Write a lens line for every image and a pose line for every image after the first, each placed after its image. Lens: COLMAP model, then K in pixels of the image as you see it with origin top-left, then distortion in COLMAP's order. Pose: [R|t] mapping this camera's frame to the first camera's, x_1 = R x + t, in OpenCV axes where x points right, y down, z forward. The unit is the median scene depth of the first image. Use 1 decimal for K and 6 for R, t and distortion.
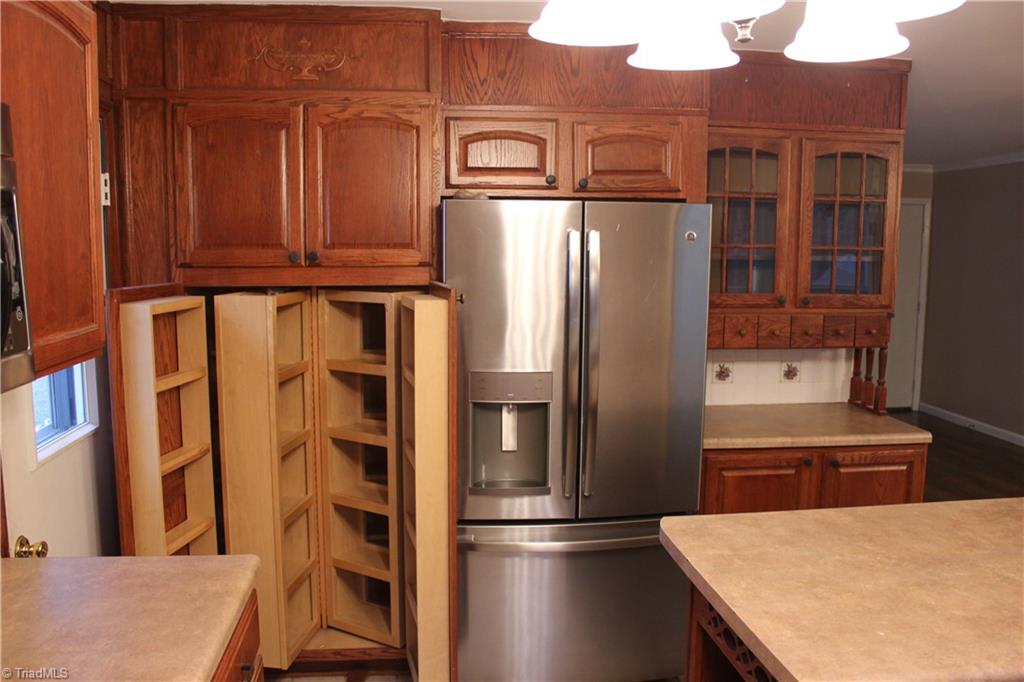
lens RADIAL K [[870.2, 0, 518.6], [0, 870.2, 344.1], [0, 0, 1]] dist [-0.146640, 0.107154]
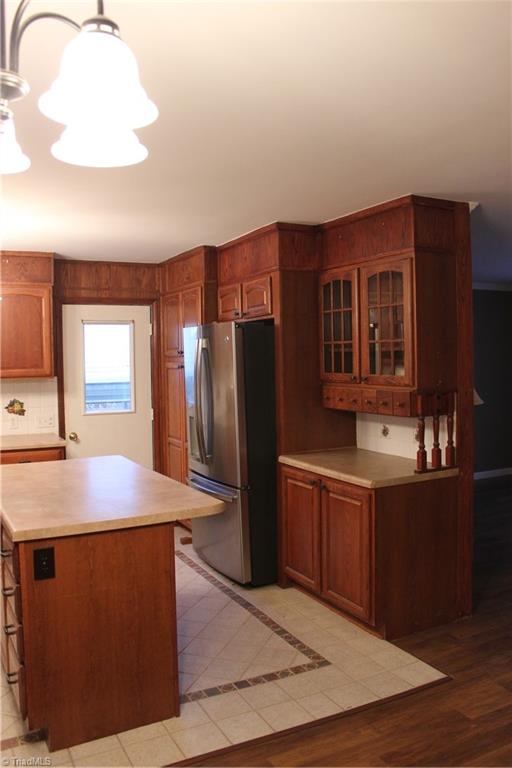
lens RADIAL K [[652.7, 0, 282.8], [0, 652.7, 378.9], [0, 0, 1]] dist [-0.146640, 0.107154]
pose [[0.367904, 0.018673, -0.929676, 2.192647], [-0.099333, 0.994867, -0.019327, -0.028034], [0.924543, 0.099458, 0.367870, 0.802838]]
